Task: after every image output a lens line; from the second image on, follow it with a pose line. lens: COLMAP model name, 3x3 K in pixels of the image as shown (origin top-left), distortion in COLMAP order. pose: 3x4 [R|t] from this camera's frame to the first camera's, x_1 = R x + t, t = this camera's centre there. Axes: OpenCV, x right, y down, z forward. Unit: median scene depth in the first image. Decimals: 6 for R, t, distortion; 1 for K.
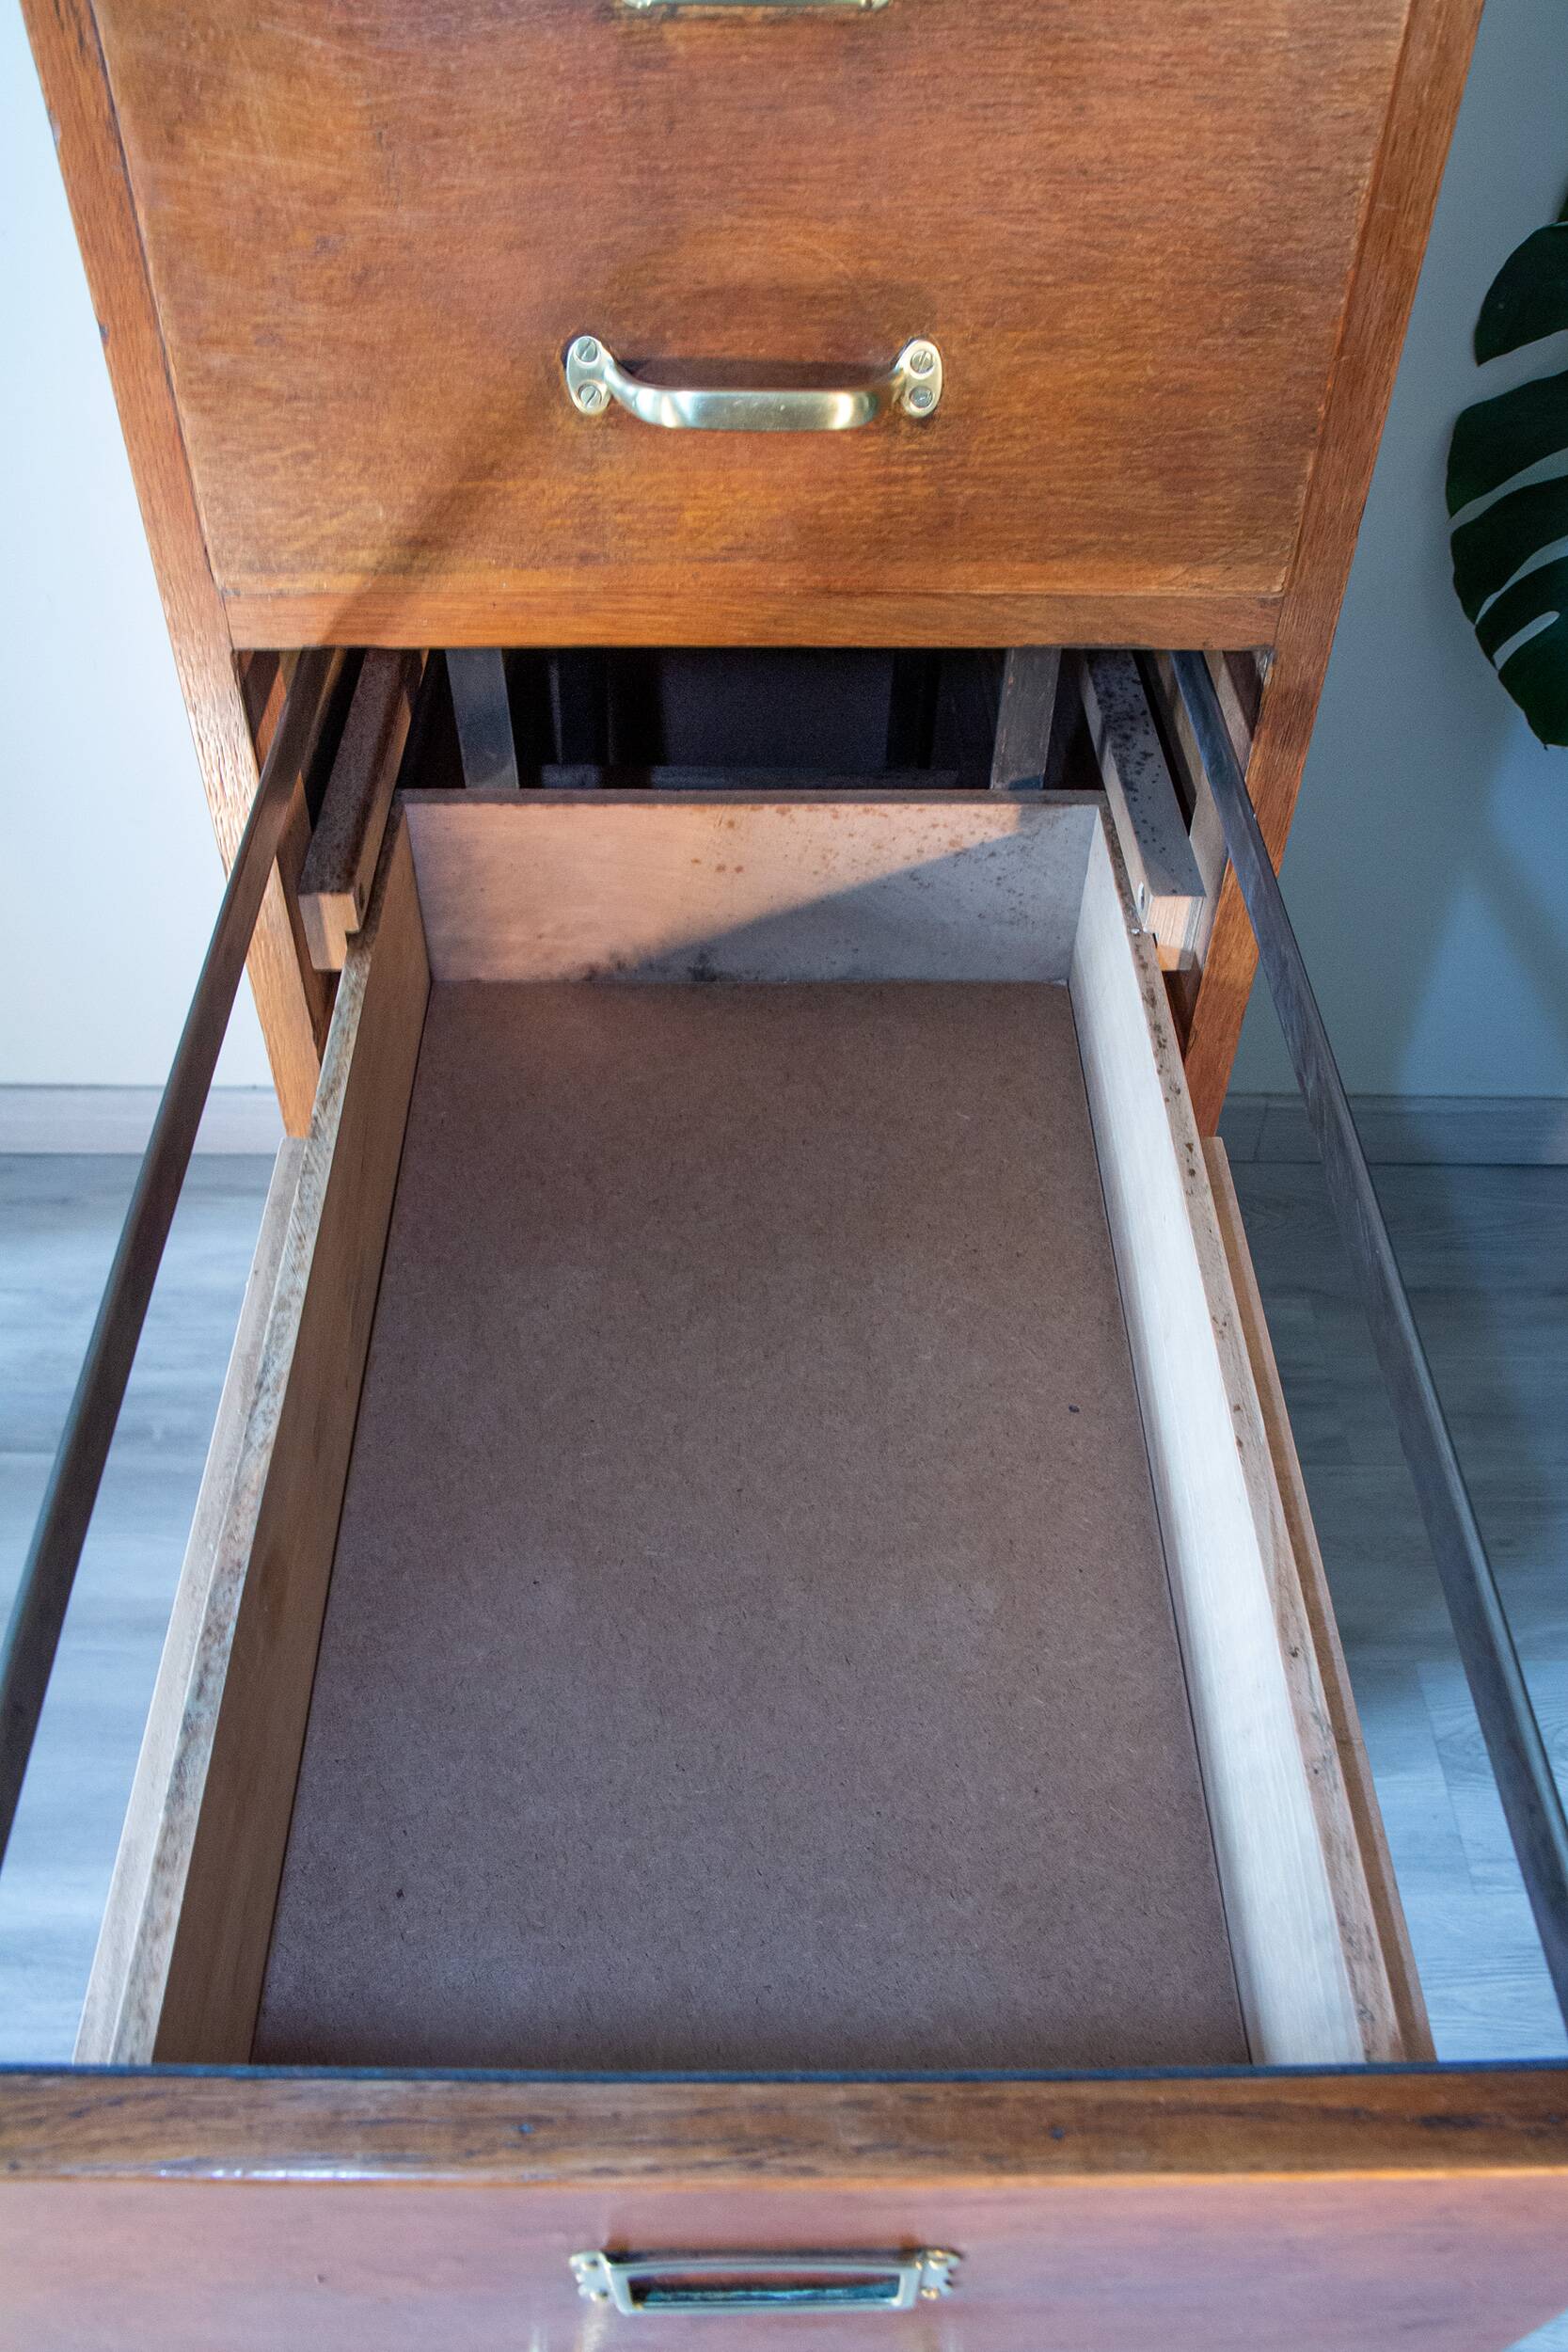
lens RADIAL K [[1838.2, 0, 784.0], [0, 1838.2, 1176.0], [0, 0, 1]] dist [-0.101493, 0.089633]
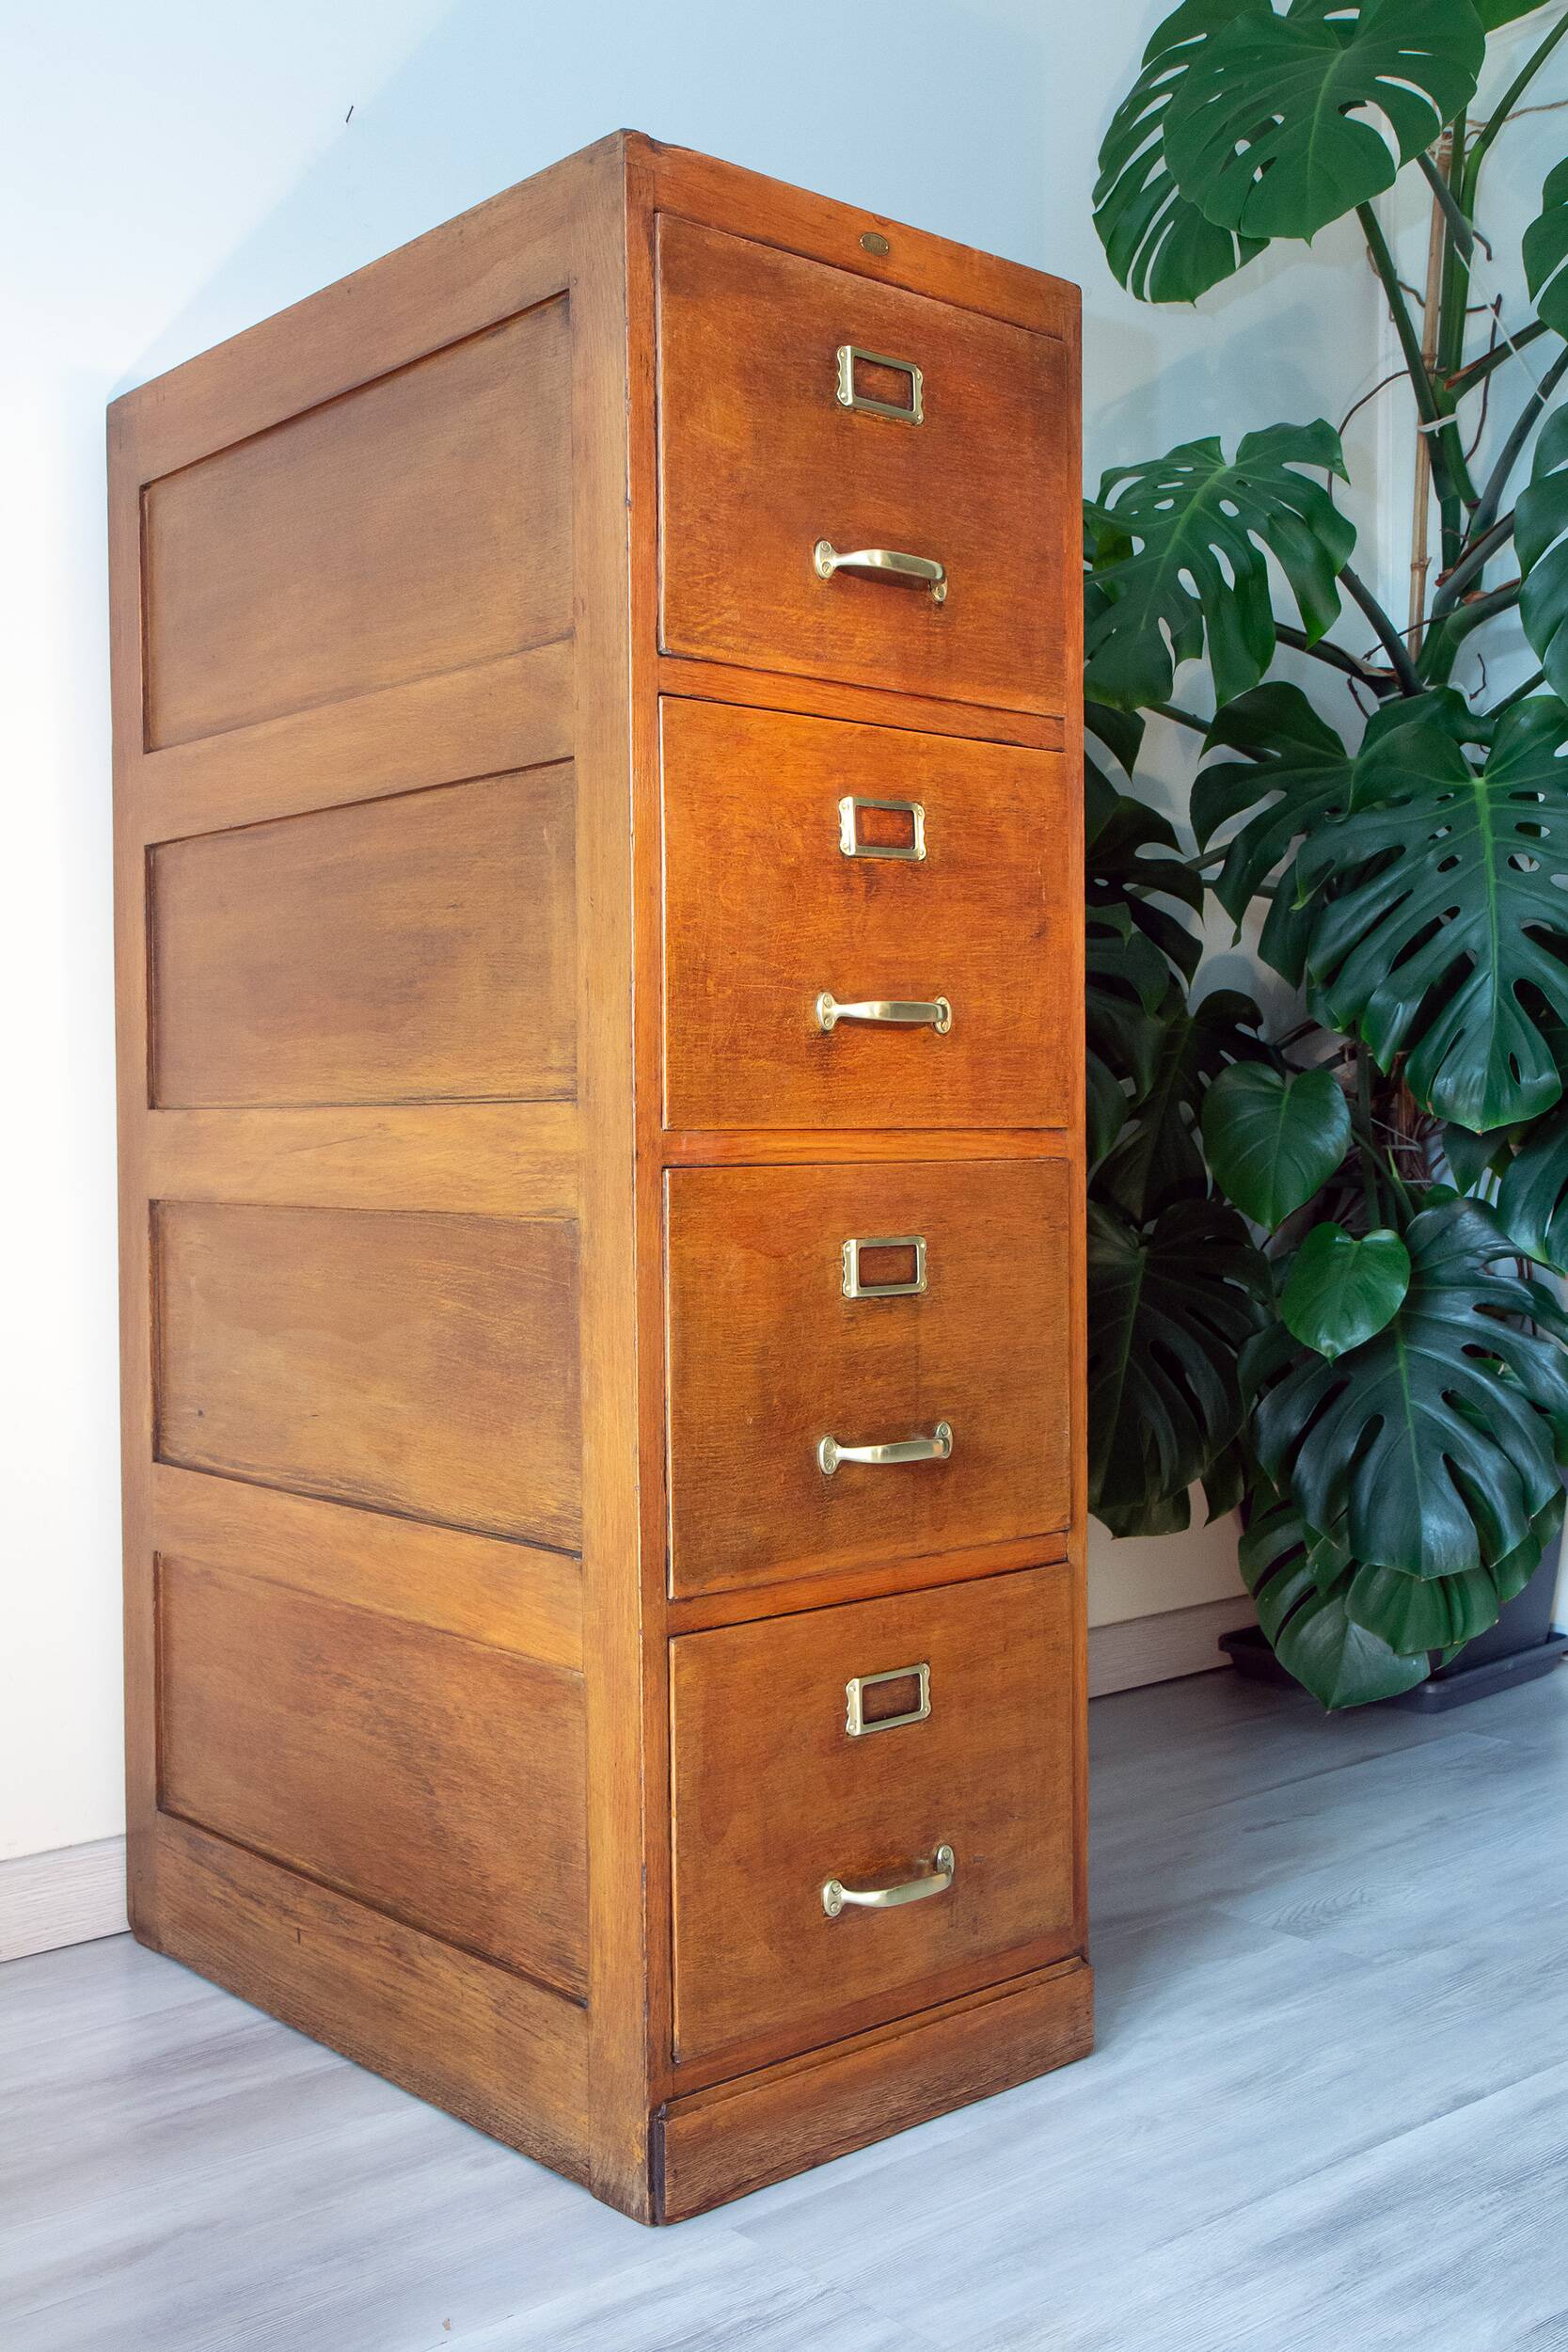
lens RADIAL K [[2367.9, 0, 789.8], [0, 2367.9, 1201.5], [0, 0, 1]] dist [-0.014669, 0.119801]
pose [[0.760167, -0.039908, 0.648501, -1.923237], [0.470655, 0.721915, -0.507270, 1.437672], [-0.447918, 0.690830, 0.567559, -0.004682]]
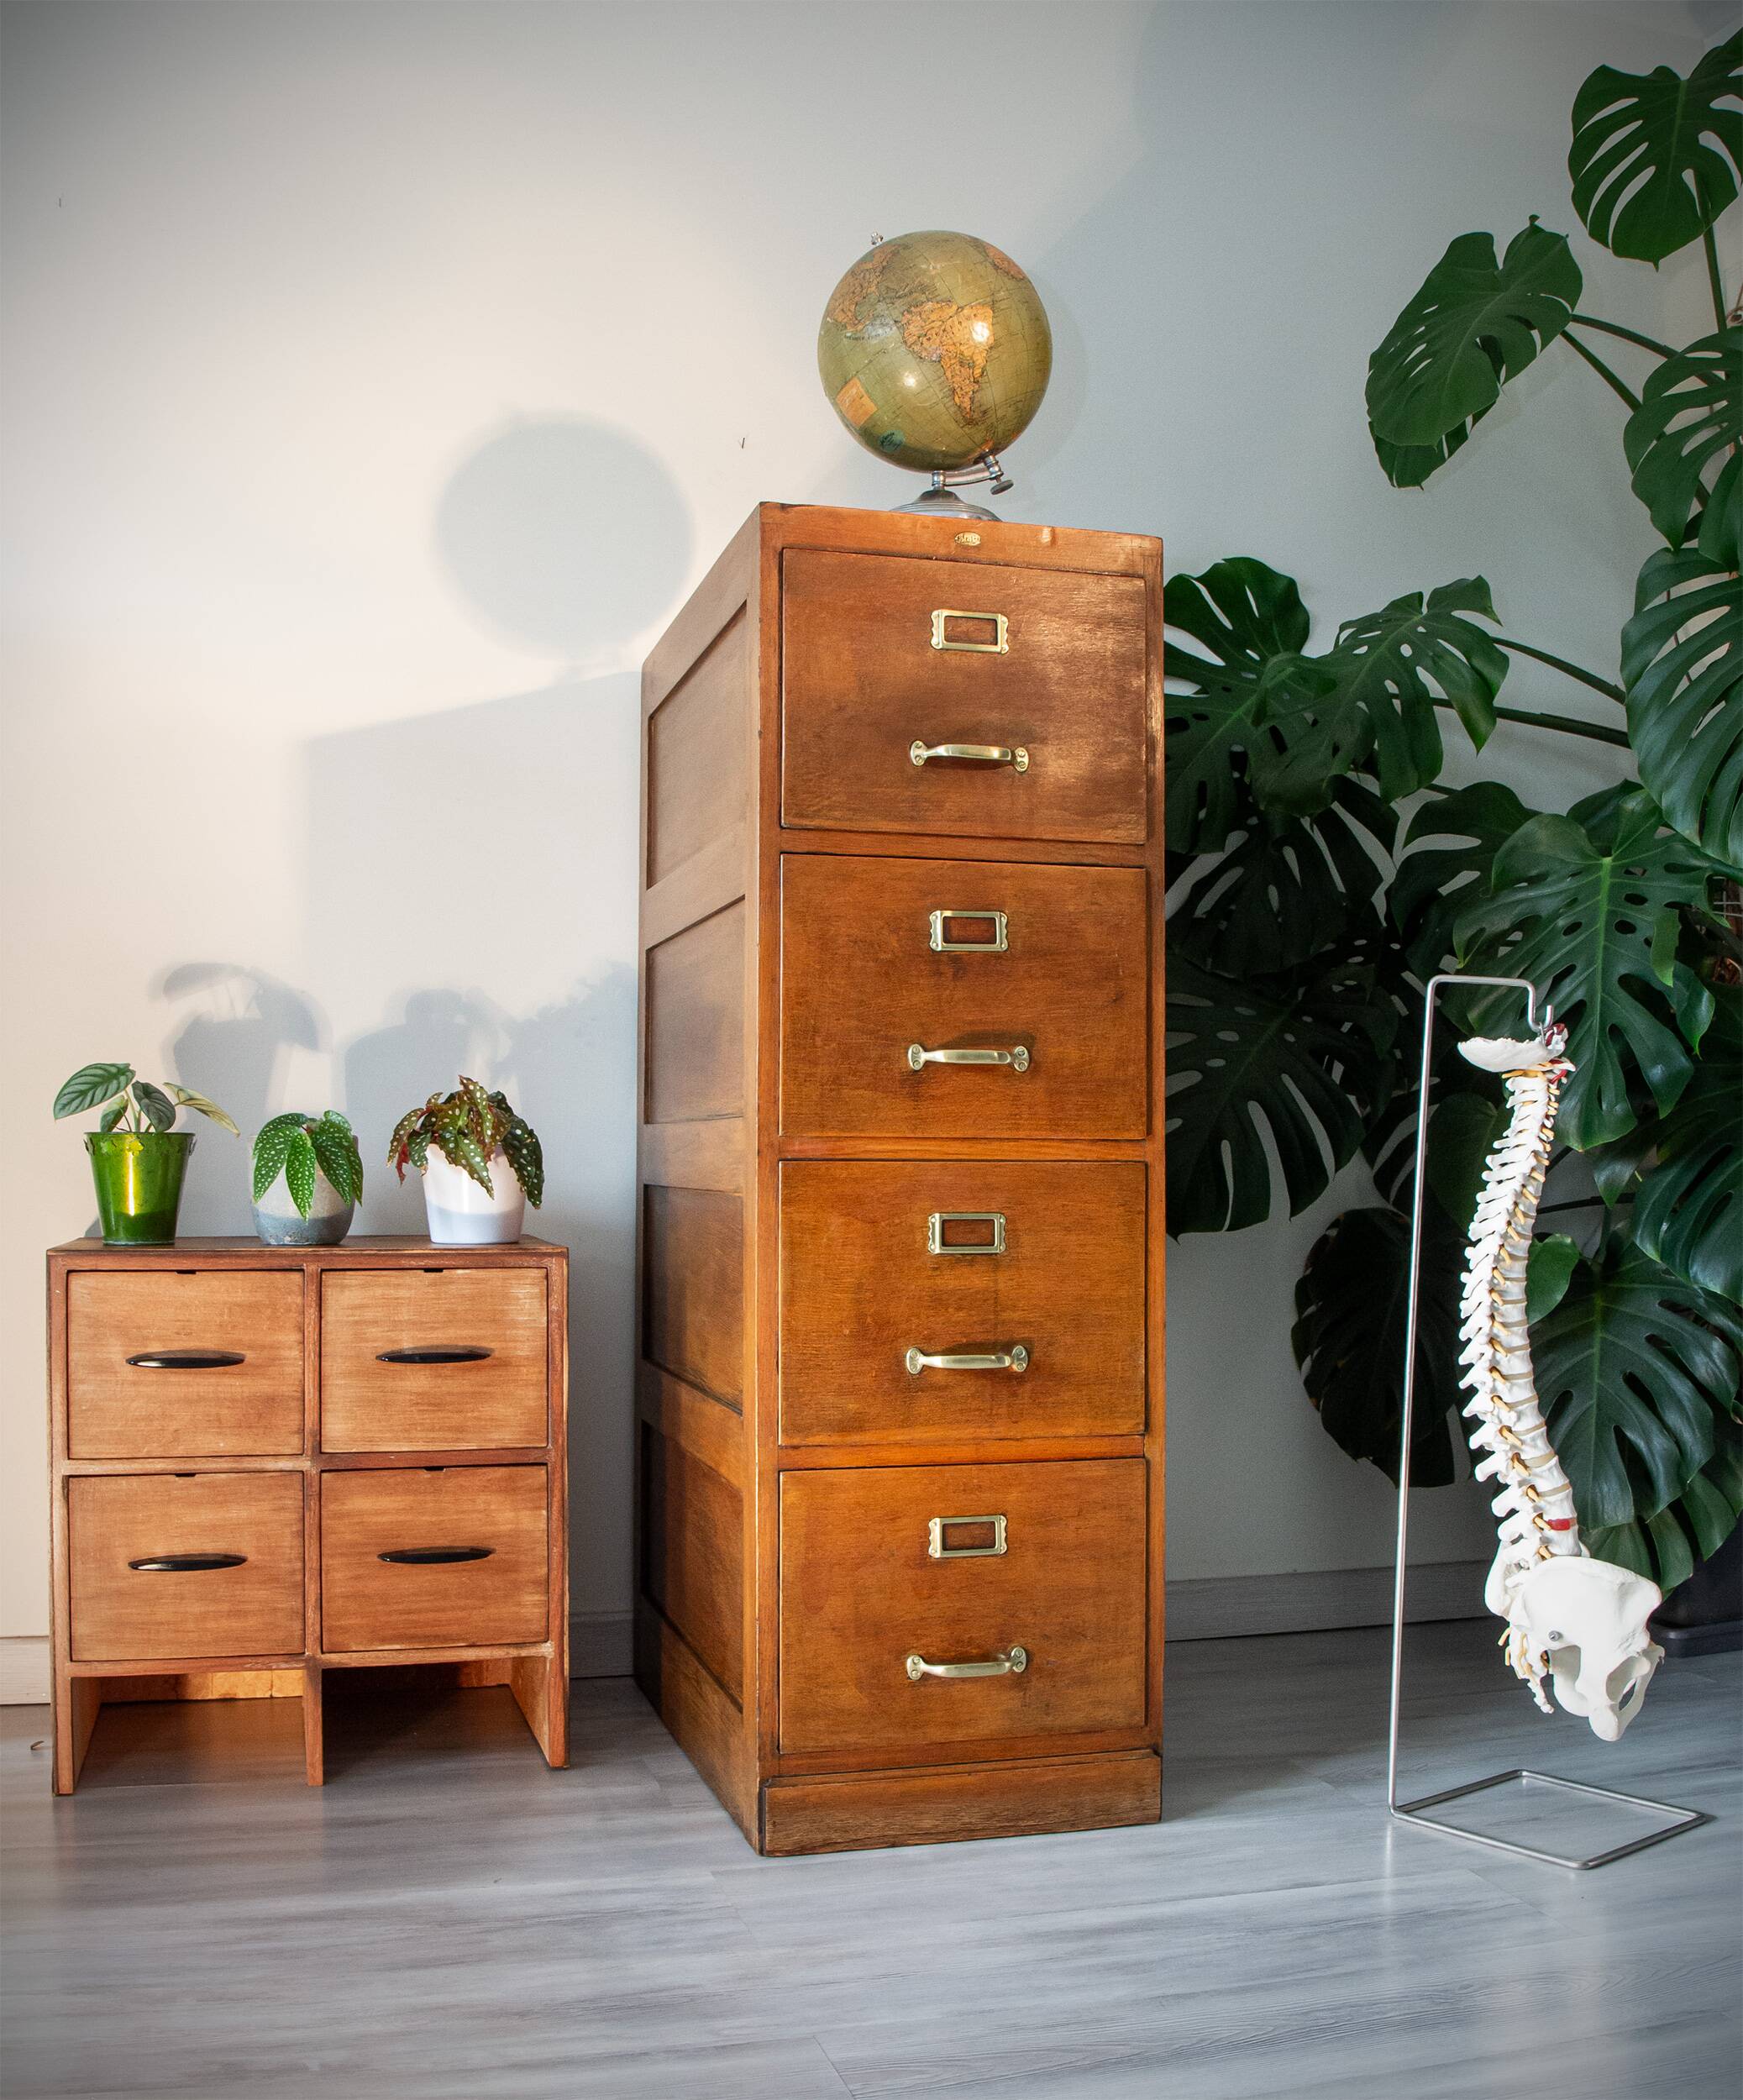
lens RADIAL K [[2148.2, 0, 872.6], [0, 2148.2, 1120.7], [0, 0, 1]] dist [-0.056548, -0.213735]
pose [[0.967804, -0.004950, 0.251657, -1.100927], [0.183354, 0.698836, -0.691382, 2.489424], [-0.172445, 0.715265, 0.677244, -0.997551]]
